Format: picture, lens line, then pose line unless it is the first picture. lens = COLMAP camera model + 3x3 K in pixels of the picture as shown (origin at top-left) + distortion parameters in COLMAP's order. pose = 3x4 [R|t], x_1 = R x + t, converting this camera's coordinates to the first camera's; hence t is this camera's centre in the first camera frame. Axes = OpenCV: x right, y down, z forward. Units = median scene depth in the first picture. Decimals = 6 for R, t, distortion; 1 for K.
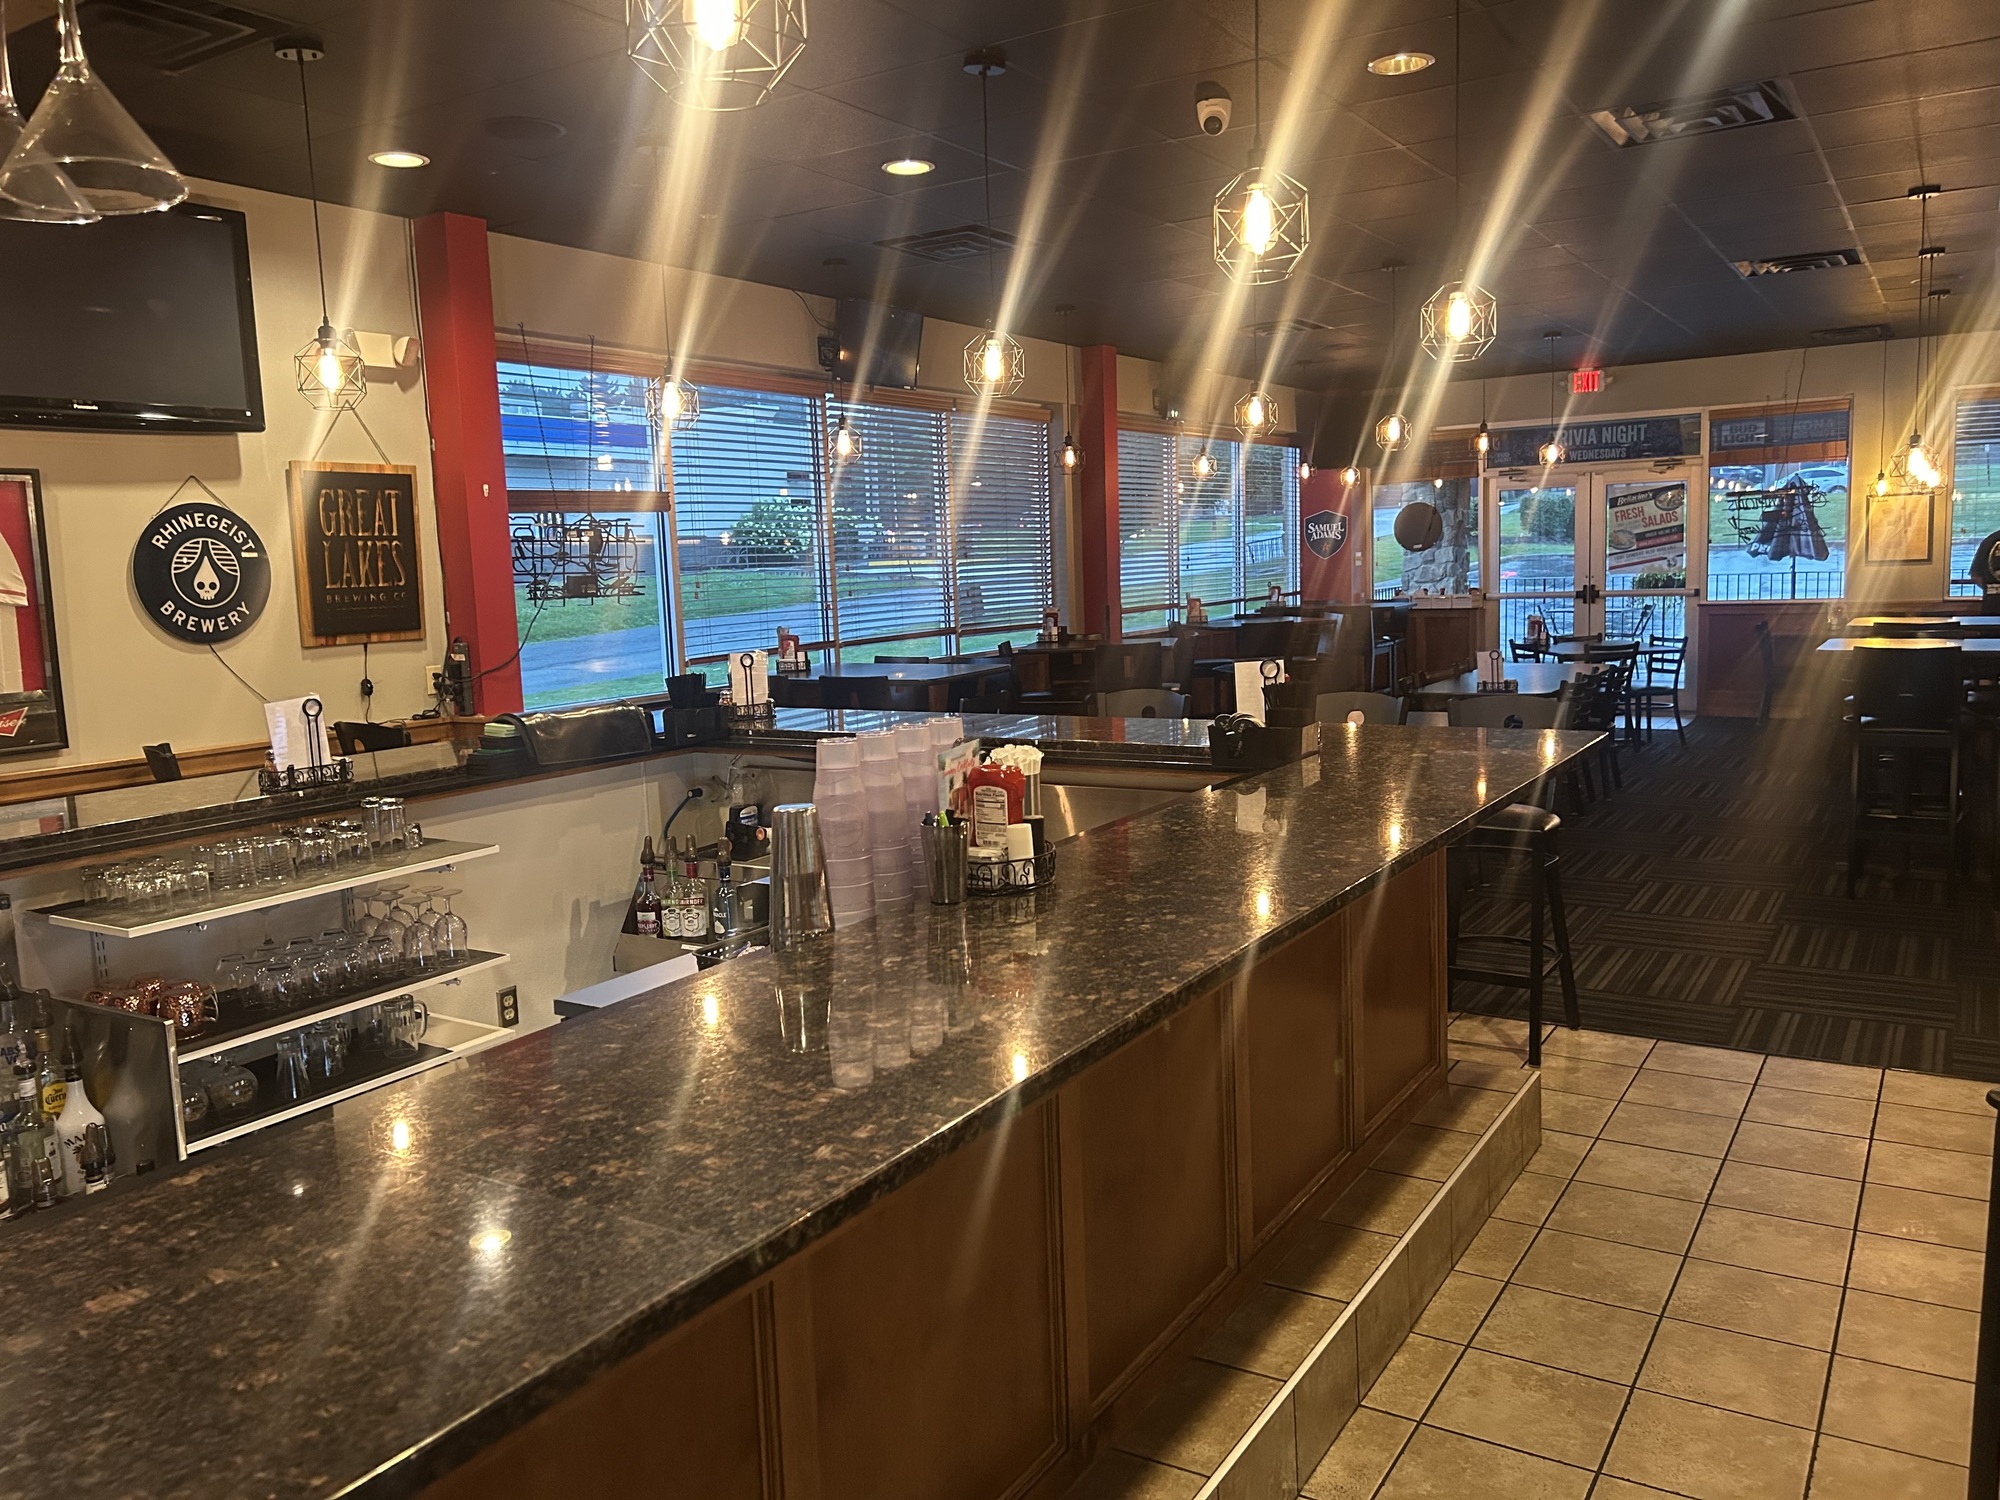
lens RADIAL K [[1498.8, 0, 1000.0], [0, 1498.8, 750.0], [0, 0, 1]] dist [0.004814, -0.003109]
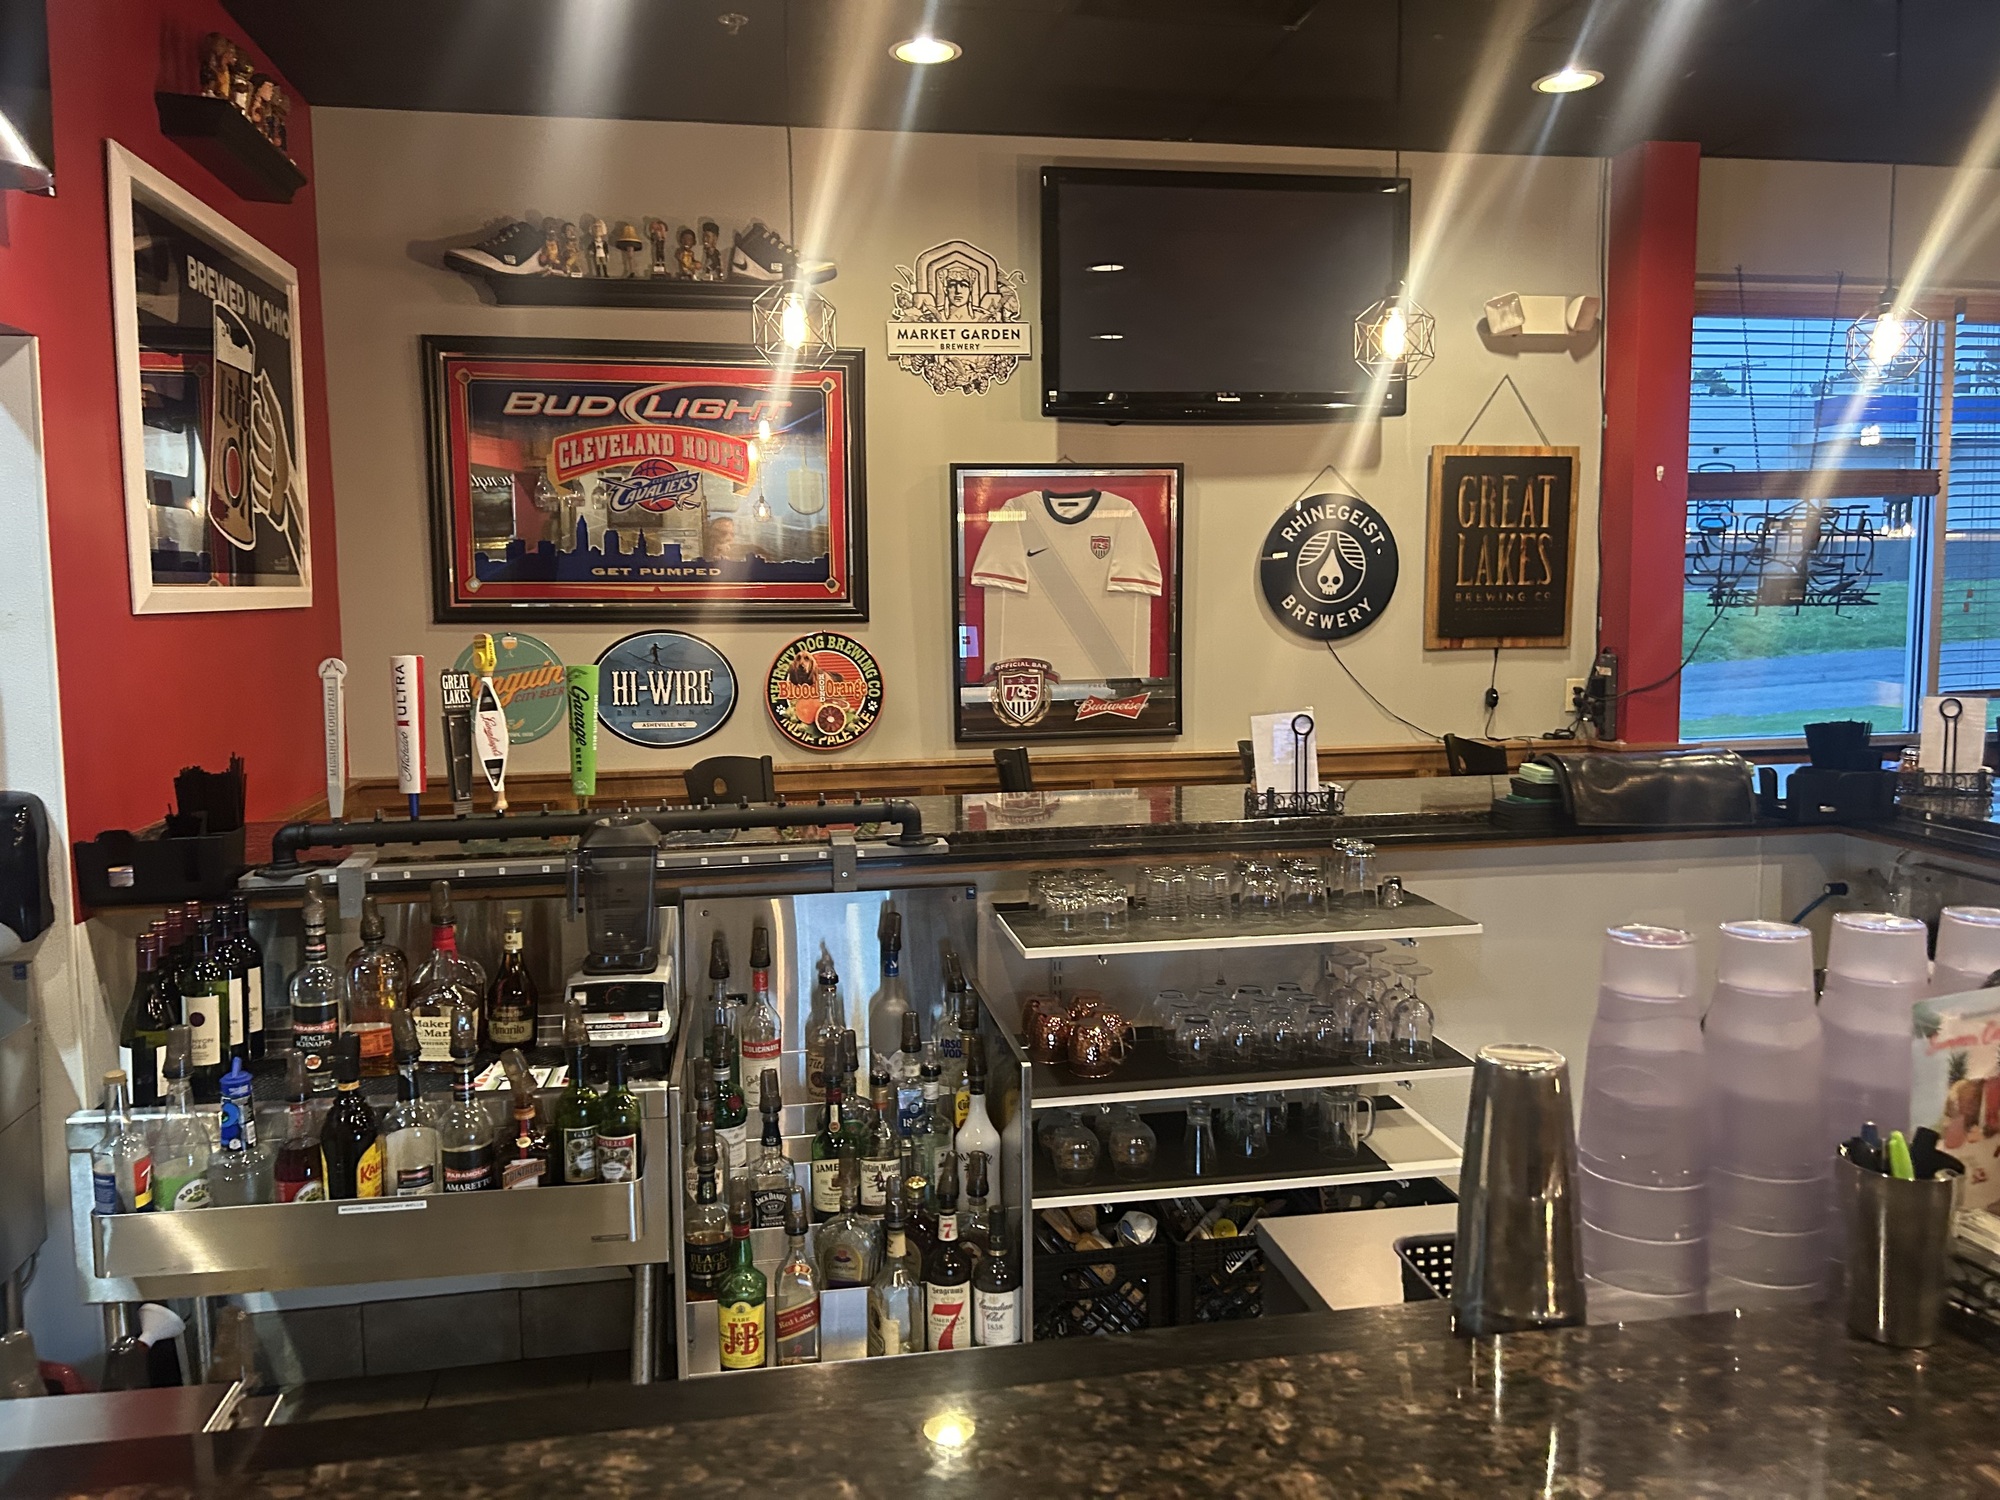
lens RADIAL K [[1487.7, 0, 1005.1], [0, 1487.7, 725.2], [0, 0, 1]] dist [0.077223, -0.118851]
pose [[0.673508, 0.097717, -0.732693, 0.040833], [-0.106873, 0.993681, 0.034285, -0.027487], [0.731413, 0.055214, 0.679695, 0.201097]]
